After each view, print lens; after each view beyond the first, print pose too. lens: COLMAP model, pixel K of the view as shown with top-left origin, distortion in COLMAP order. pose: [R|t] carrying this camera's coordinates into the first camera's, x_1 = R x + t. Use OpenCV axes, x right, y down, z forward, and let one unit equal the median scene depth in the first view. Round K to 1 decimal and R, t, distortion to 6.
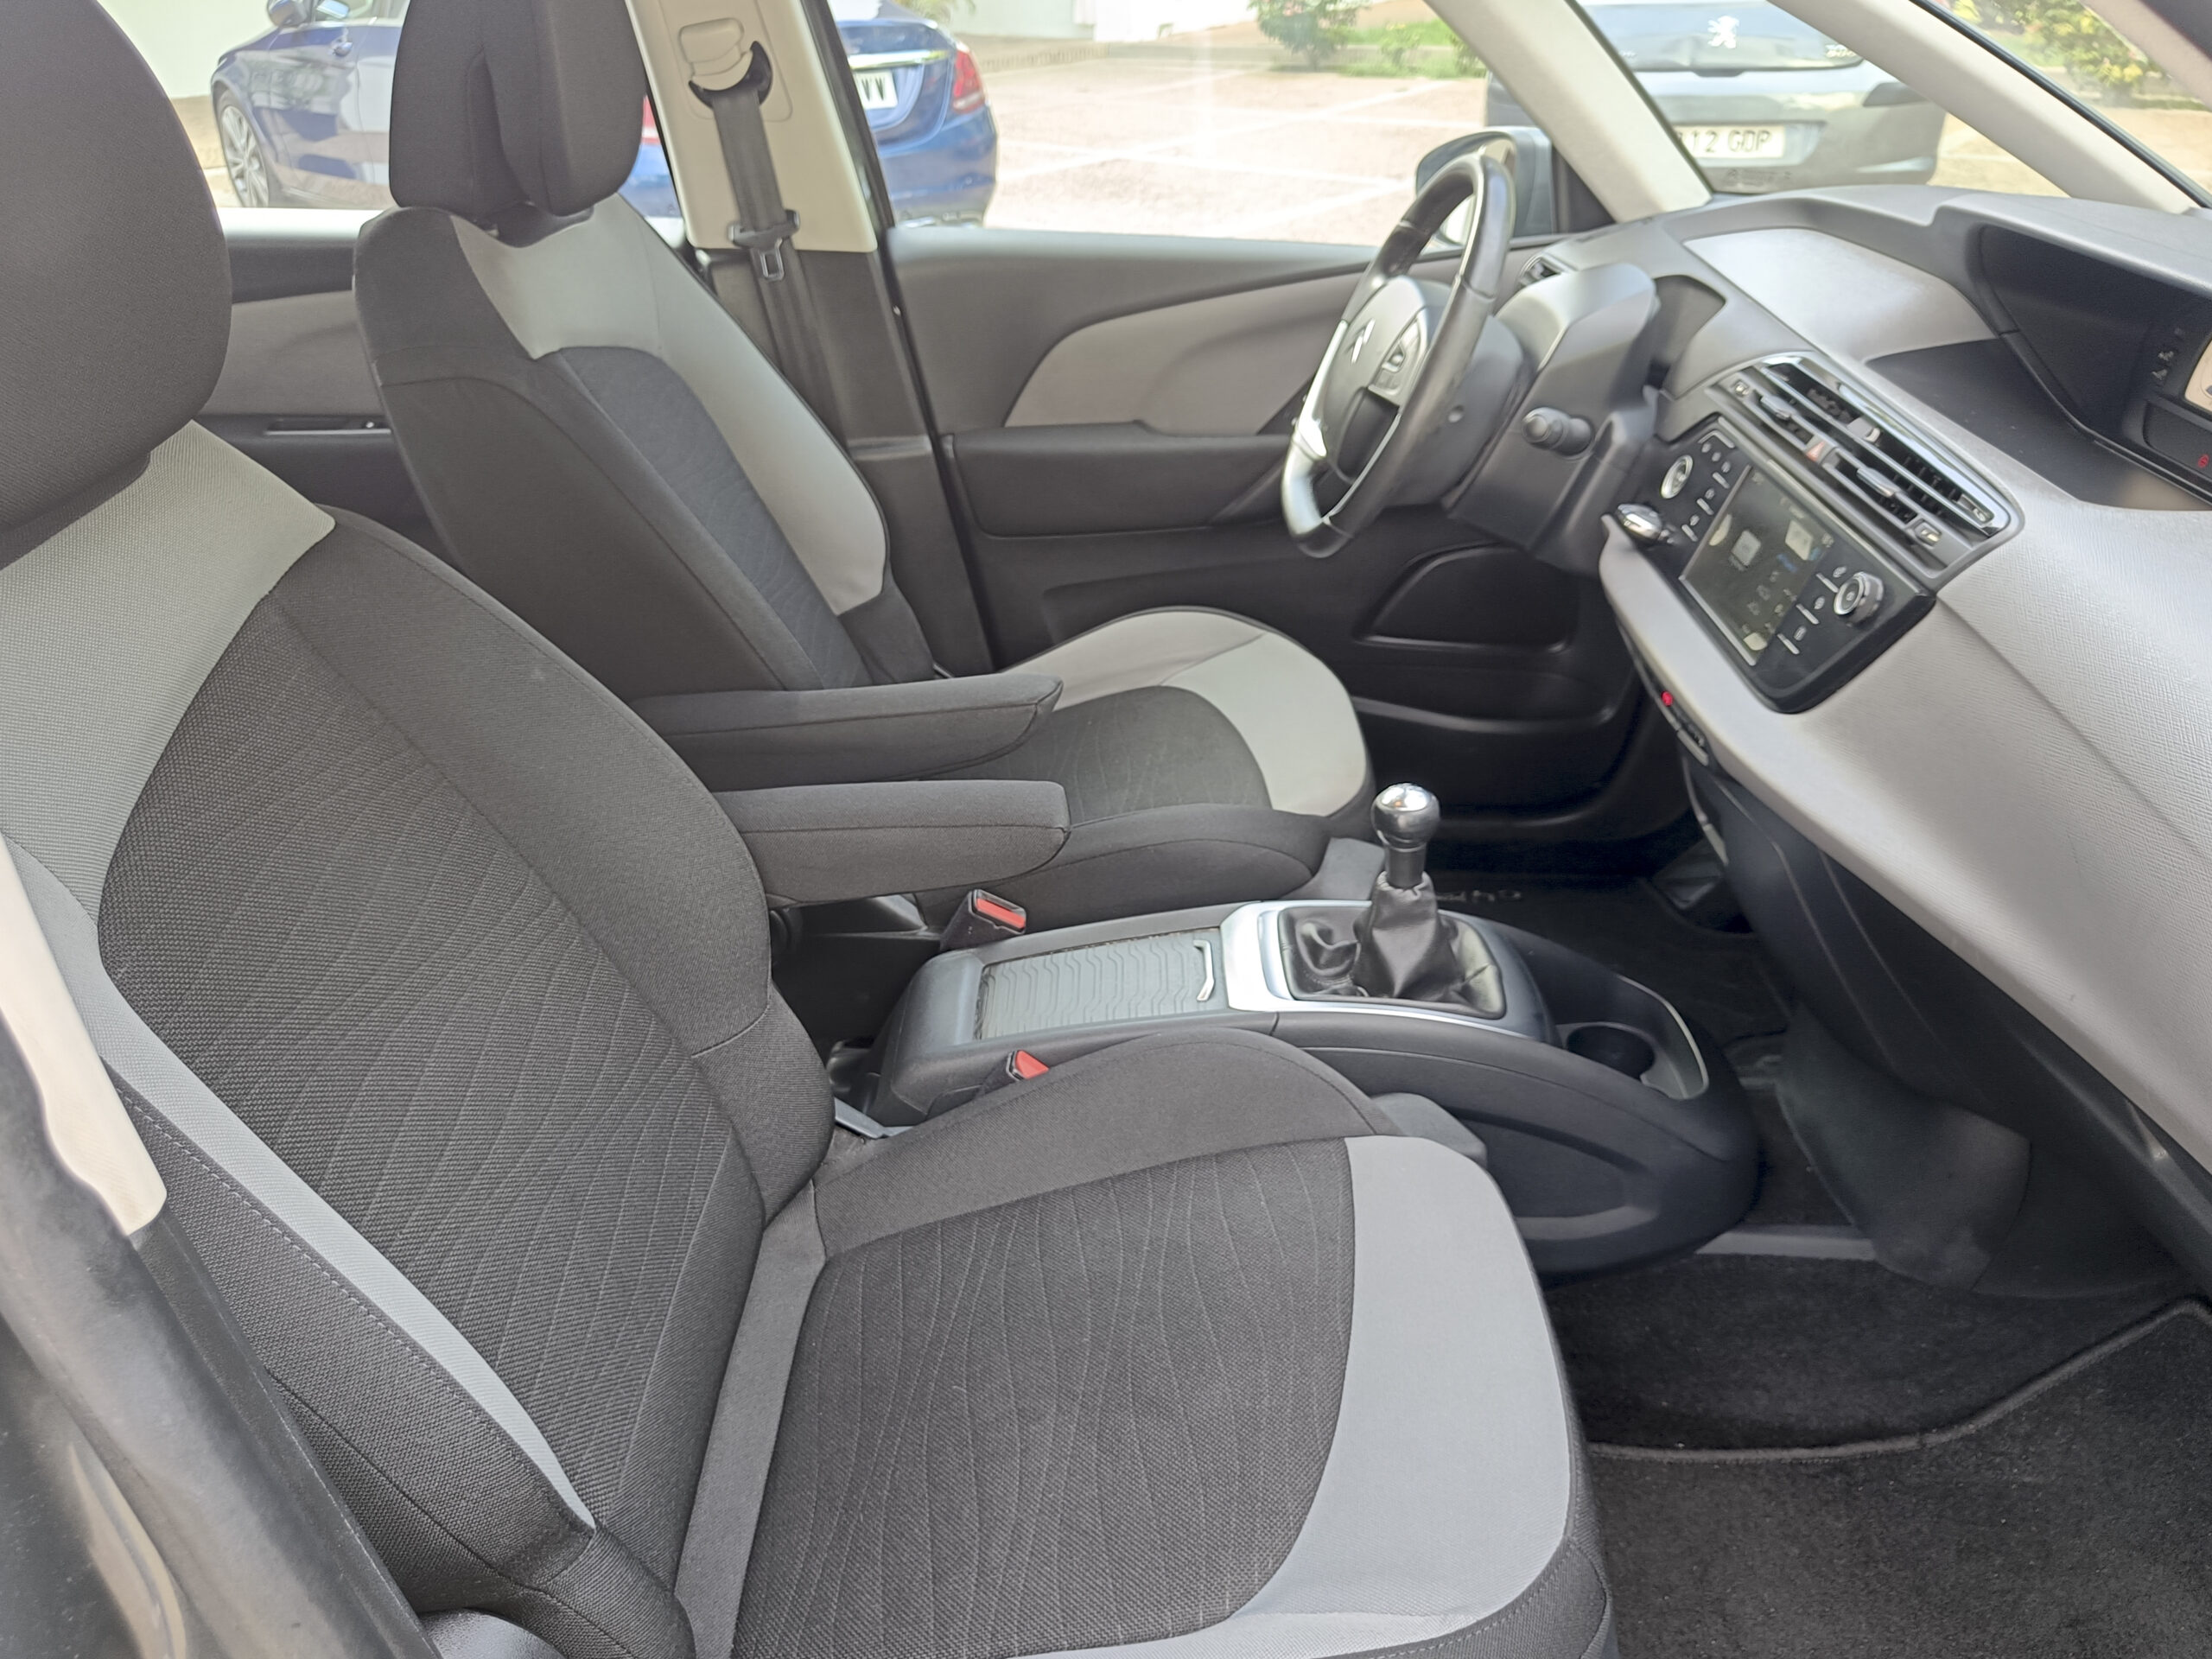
lens RADIAL K [[1572.8, 0, 1138.8], [0, 1572.8, 815.4], [0, 0, 1]] dist [0.020464, 0.023051]
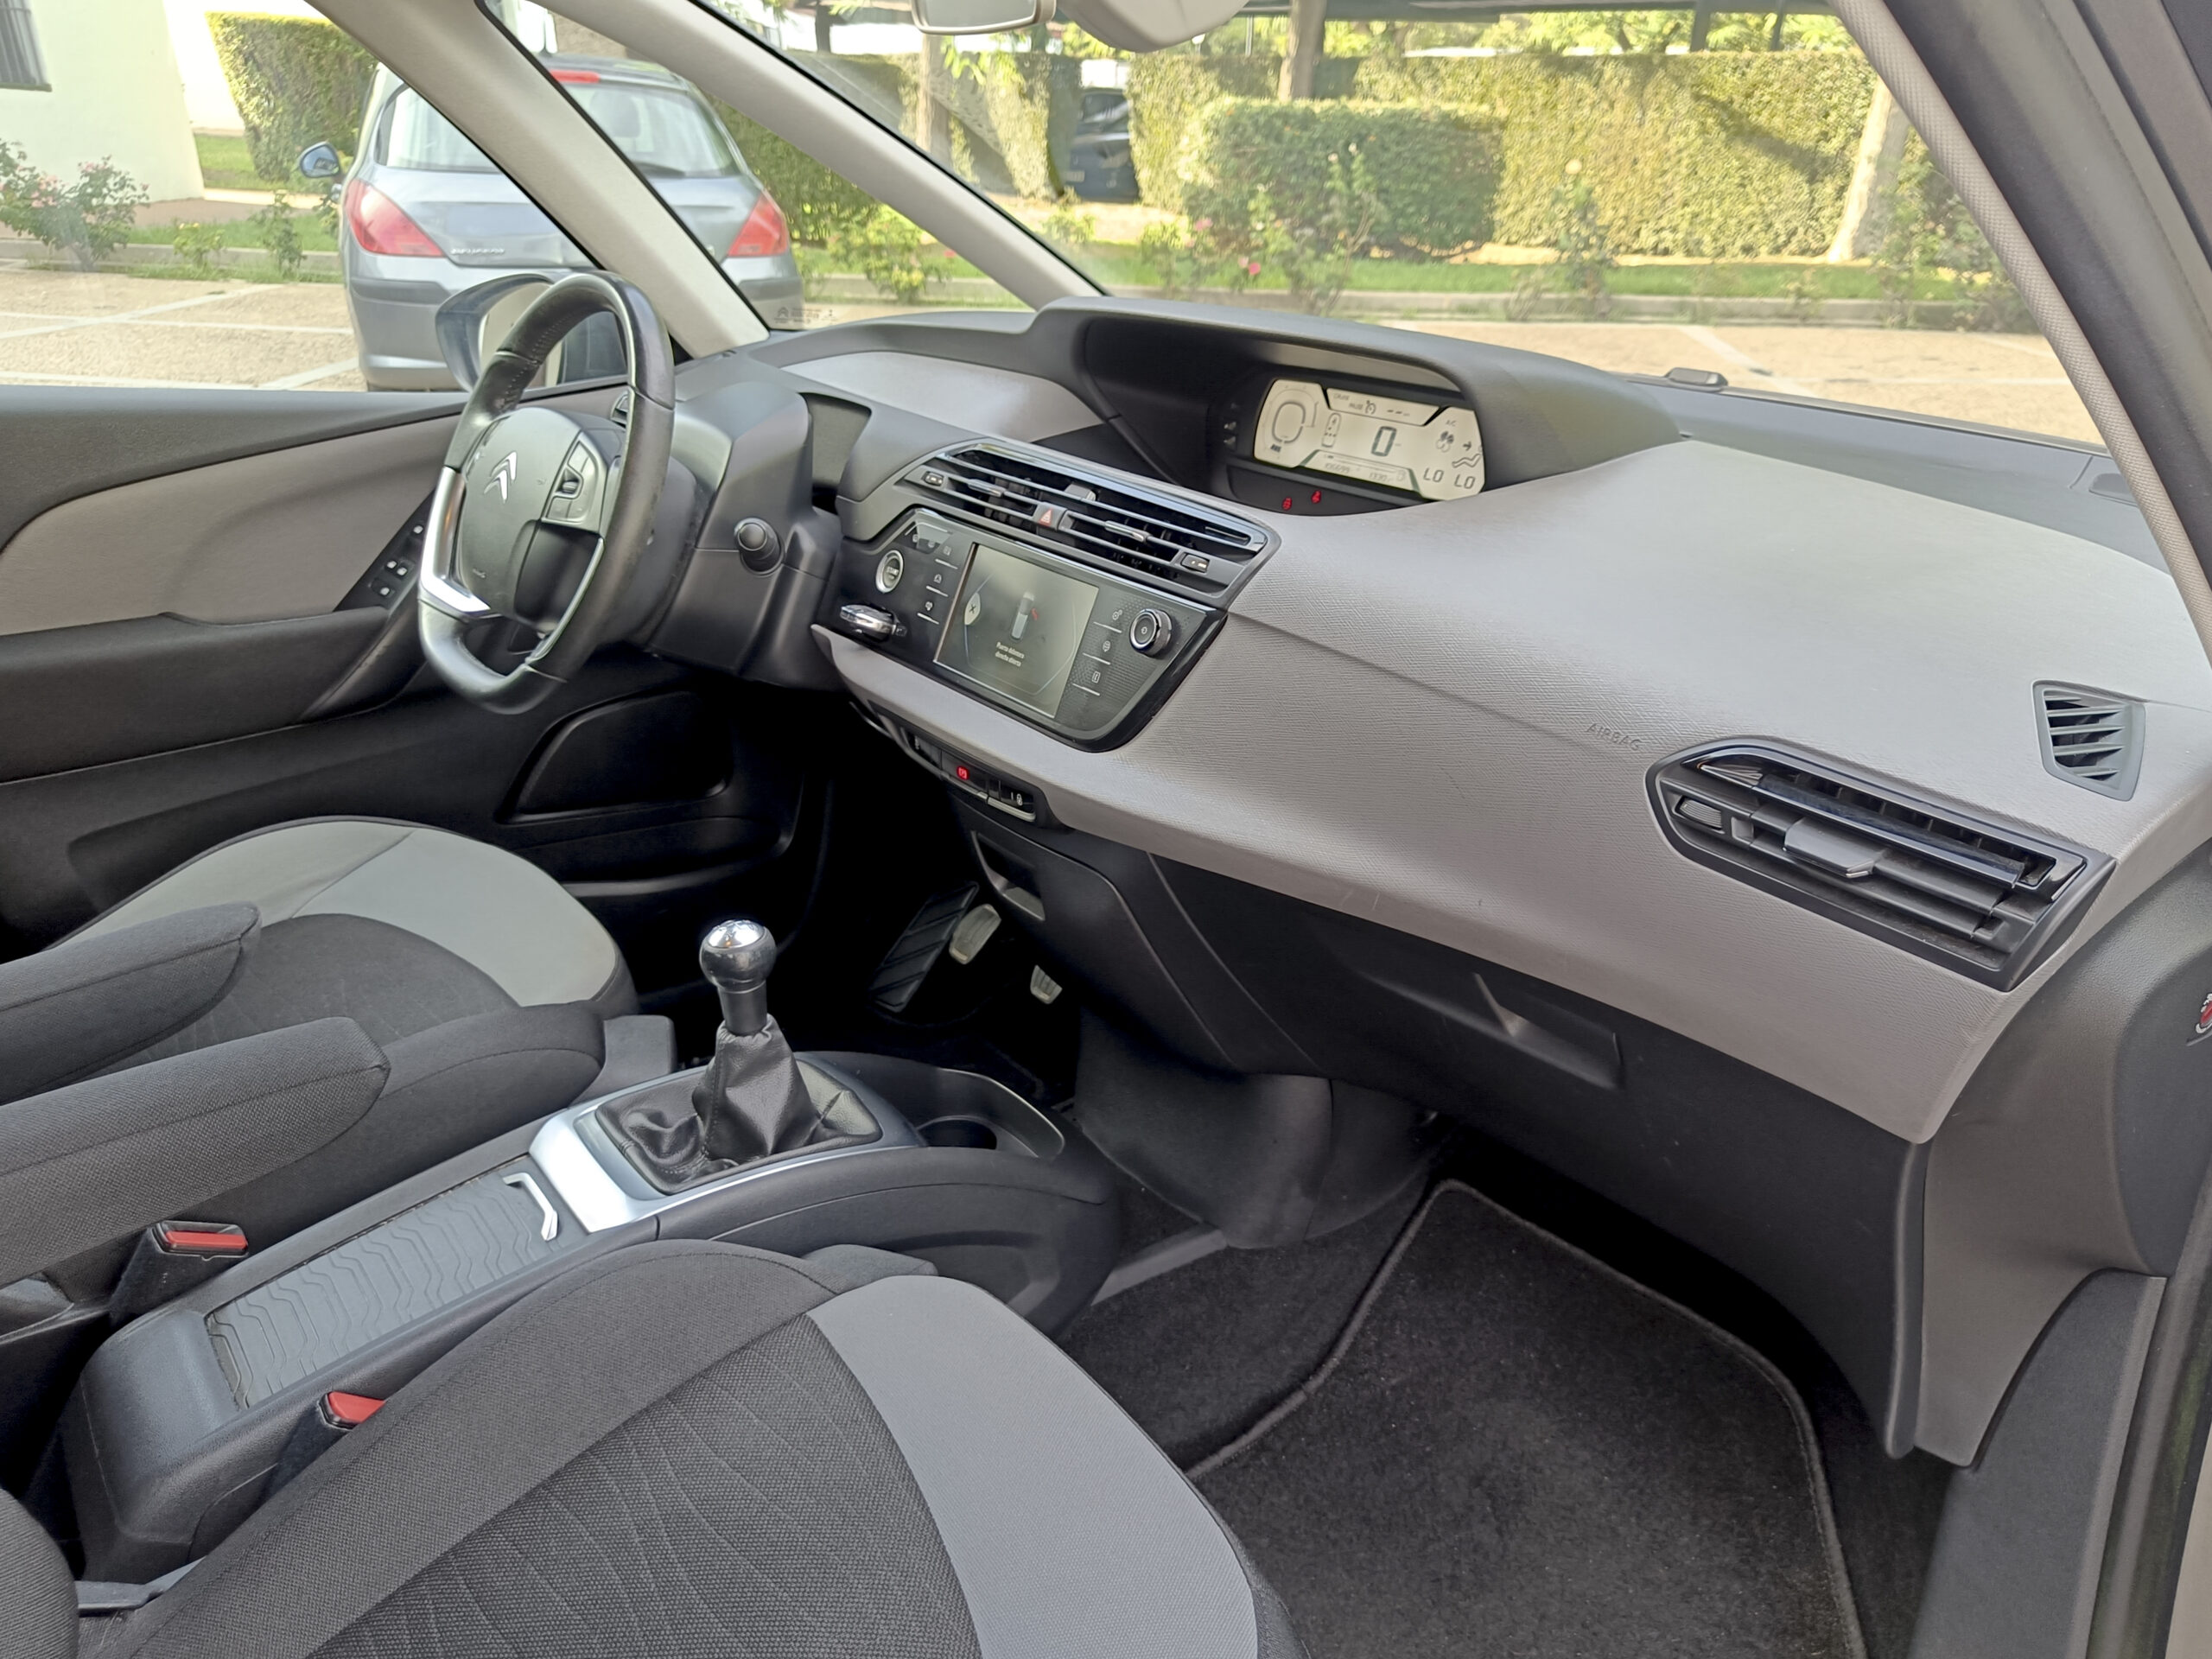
lens RADIAL K [[1572.8, 0, 1141.3], [0, 1572.8, 799.8], [0, 0, 1]] dist [0.020464, 0.023051]
pose [[0.781998, -0.198590, 0.590797, -0.155721], [0.270676, 0.962038, -0.034898, 0.008058], [-0.561439, 0.187204, 0.806065, 0.107121]]
